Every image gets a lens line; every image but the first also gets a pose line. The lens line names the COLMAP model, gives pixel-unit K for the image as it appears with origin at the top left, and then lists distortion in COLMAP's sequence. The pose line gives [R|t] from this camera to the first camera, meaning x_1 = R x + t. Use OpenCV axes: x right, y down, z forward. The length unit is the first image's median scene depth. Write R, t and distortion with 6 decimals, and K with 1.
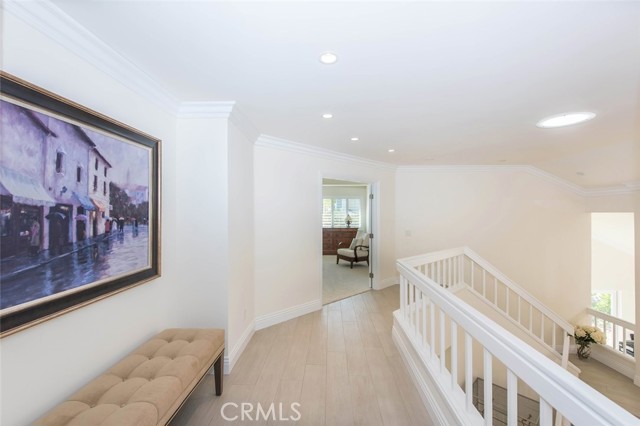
lens RADIAL K [[281.4, 0, 319.7], [0, 281.4, 212.2], [0, 0, 1]] dist [0.011026, -0.000411]
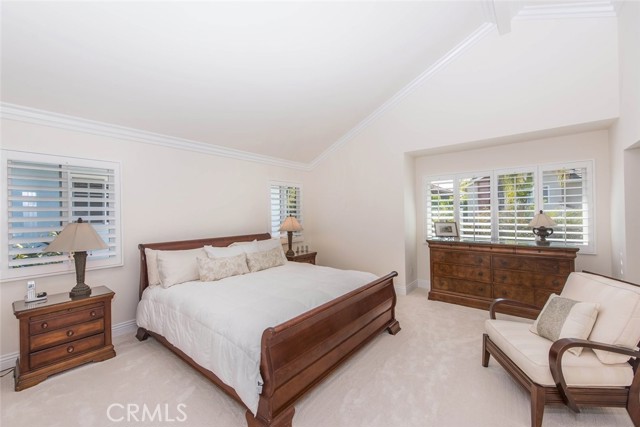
lens RADIAL K [[258.4, 0, 319.6], [0, 258.4, 212.3], [0, 0, 1]] dist [0.011912, -0.000082]
pose [[0.786021, -0.009809, -0.618123, 0.084000], [0.016990, 0.999839, 0.005739, 0.001810], [0.617967, -0.015013, 0.786061, 0.542227]]
